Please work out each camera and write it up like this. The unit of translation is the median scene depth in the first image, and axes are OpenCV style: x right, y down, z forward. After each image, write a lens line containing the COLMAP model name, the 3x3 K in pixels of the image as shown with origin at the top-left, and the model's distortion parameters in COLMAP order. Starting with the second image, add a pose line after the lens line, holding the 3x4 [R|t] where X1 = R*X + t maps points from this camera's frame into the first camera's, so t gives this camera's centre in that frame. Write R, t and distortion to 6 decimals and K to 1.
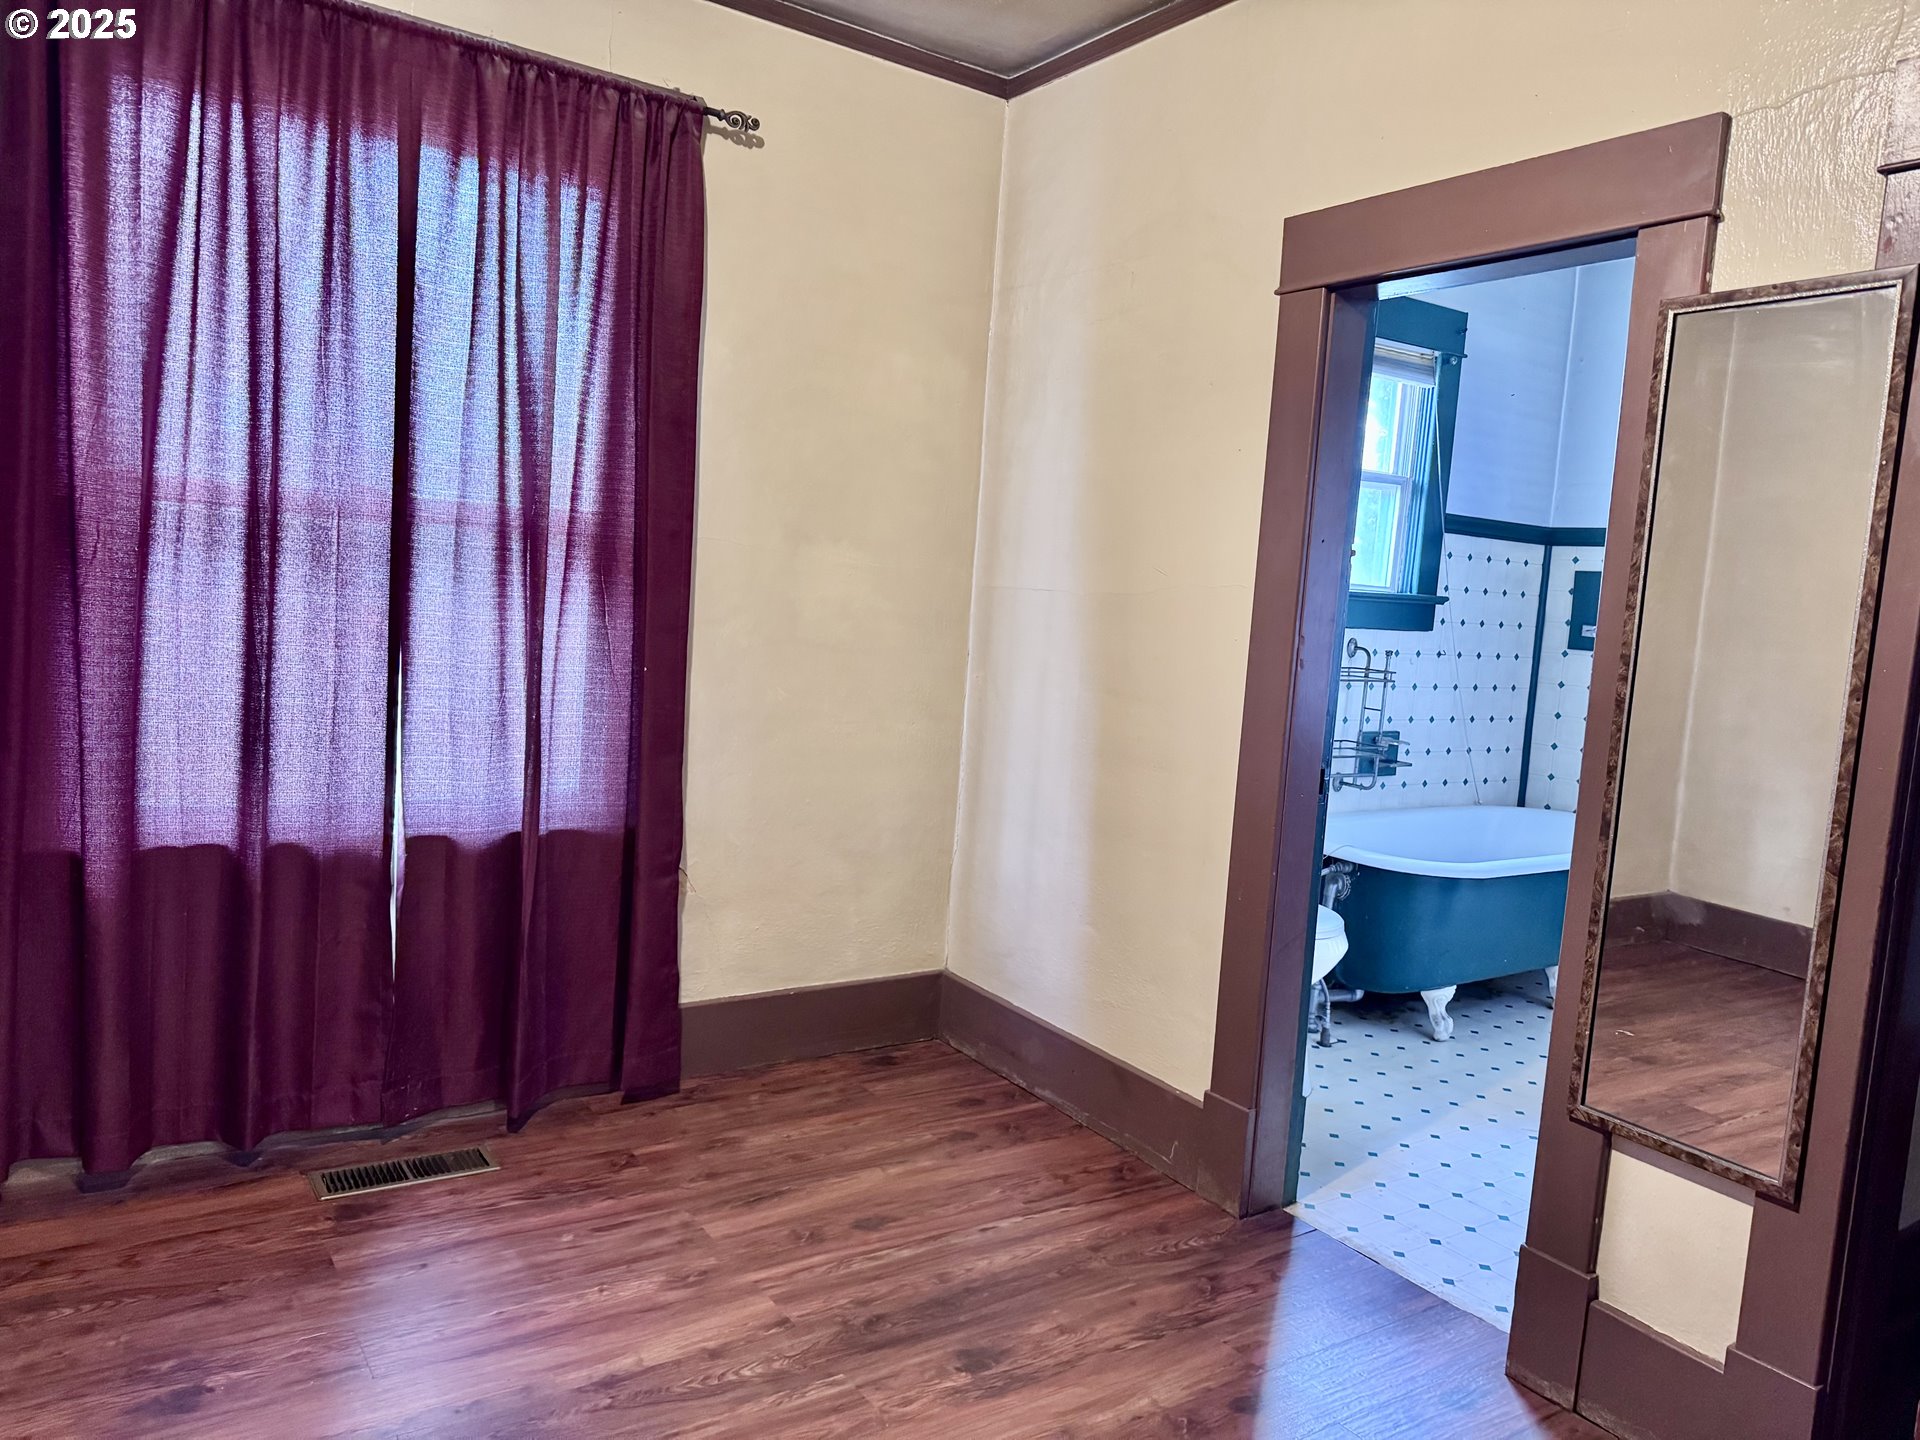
lens RADIAL K [[1343.9, 0, 971.4], [0, 1343.9, 755.9], [0, 0, 1]] dist [0.091767, -0.006267]
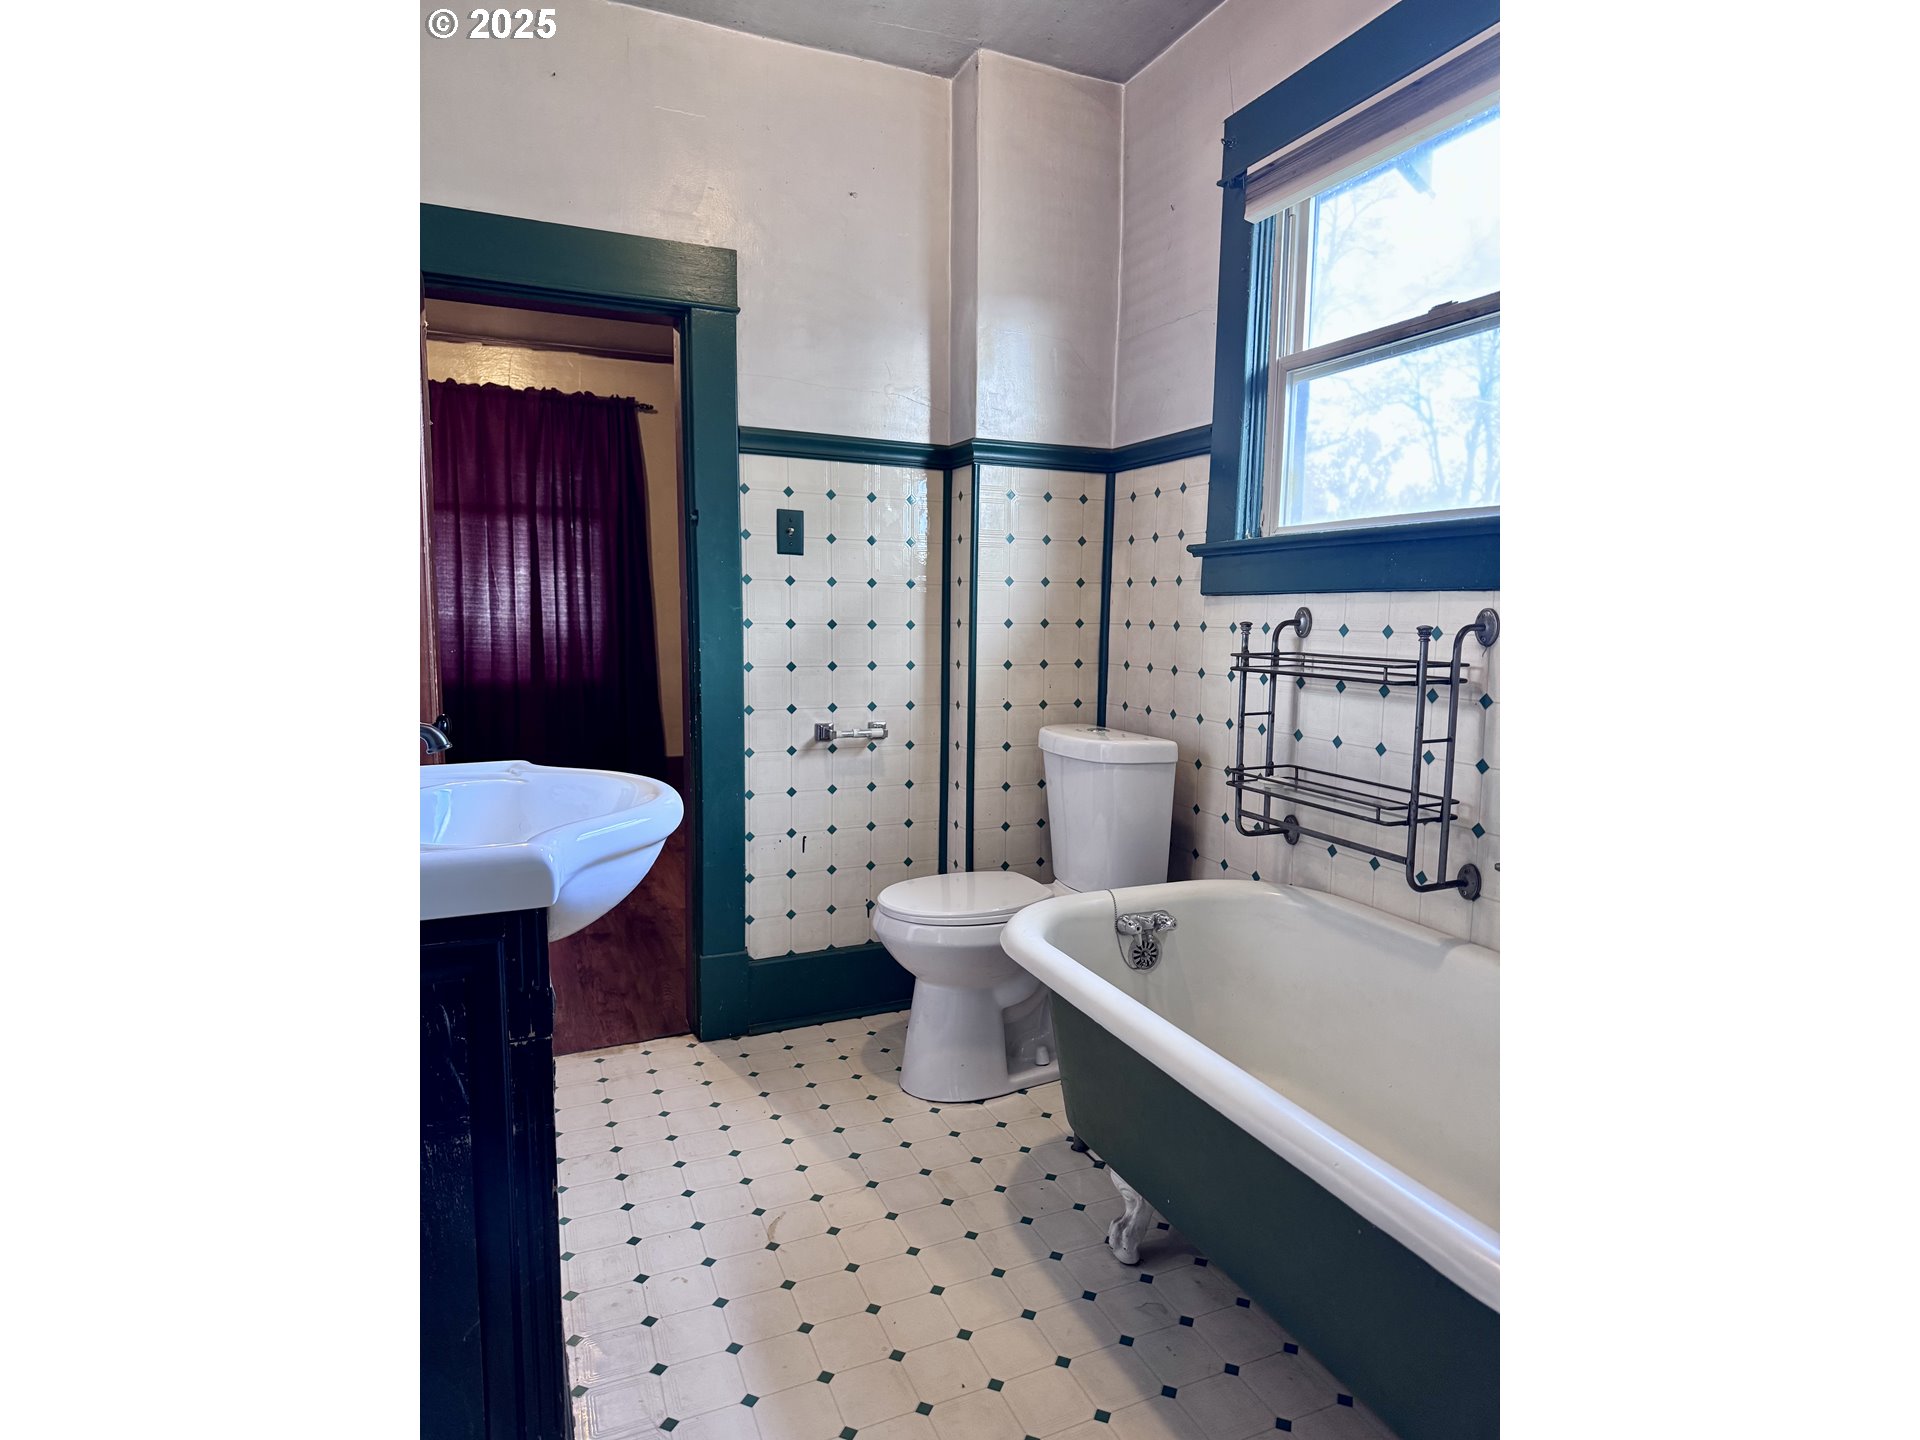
lens RADIAL K [[1016.7, 0, 956.5], [0, 1016.7, 727.3], [0, 0, 1]] dist [0.034458, -0.000239]
pose [[-0.189861, 0.052444, -0.980409, 0.679964], [-0.146027, 0.985957, 0.081019, -0.042093], [0.970891, 0.158548, -0.179537, 0.835434]]
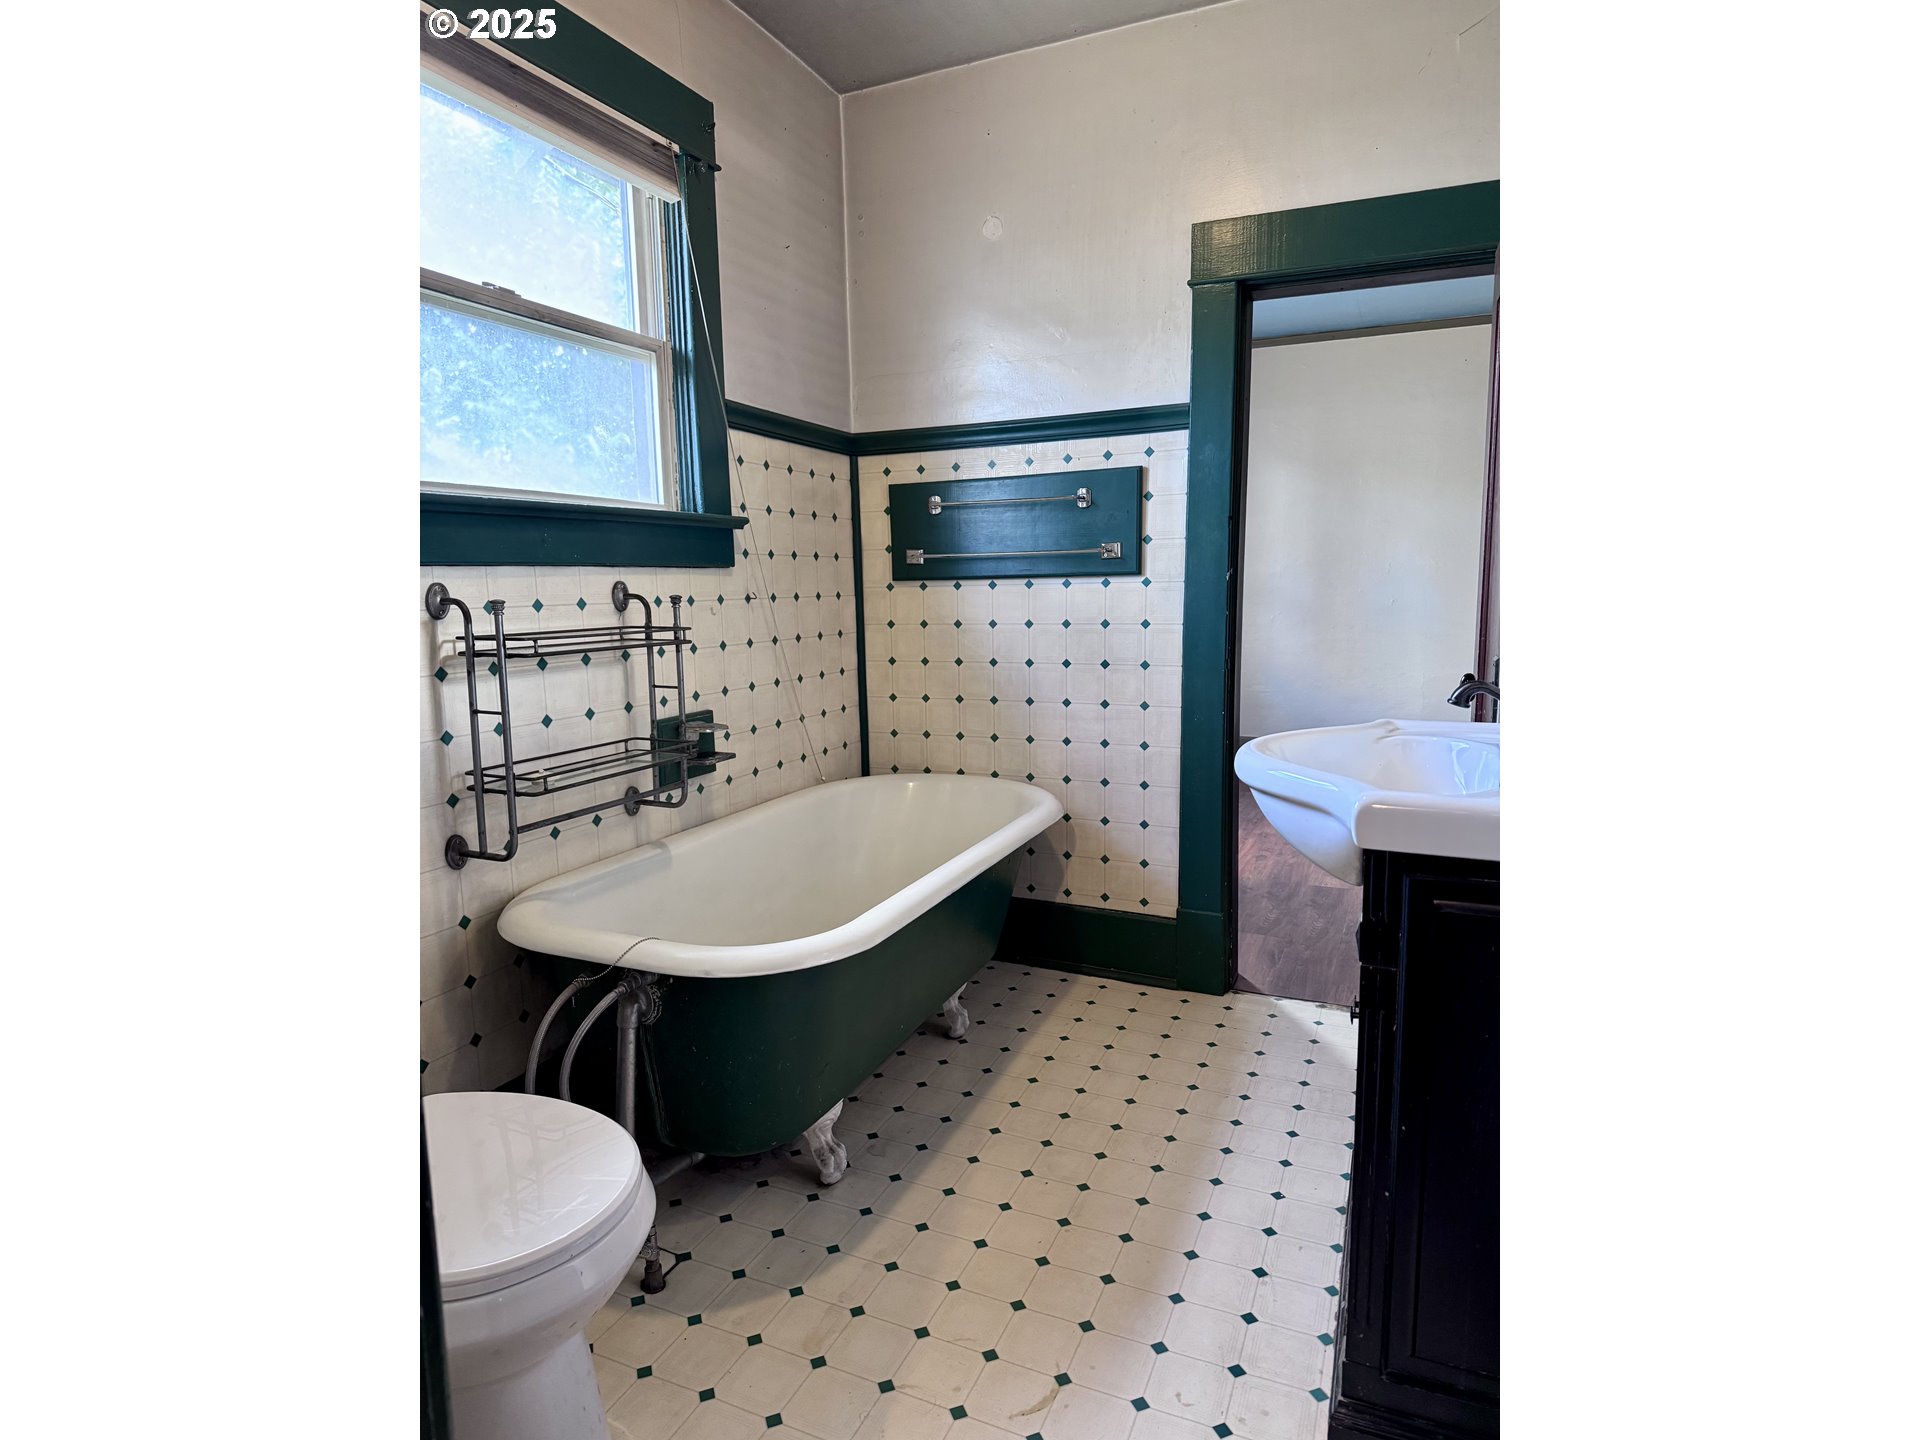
lens RADIAL K [[1016.7, 0, 964.1], [0, 1016.7, 721.6], [0, 0, 1]] dist [0.034458, -0.000239]
pose [[0.854642, -0.146360, 0.498162, 0.158904], [0.133149, 0.989143, 0.062182, -0.027315], [-0.501855, 0.013187, 0.864851, 0.462915]]
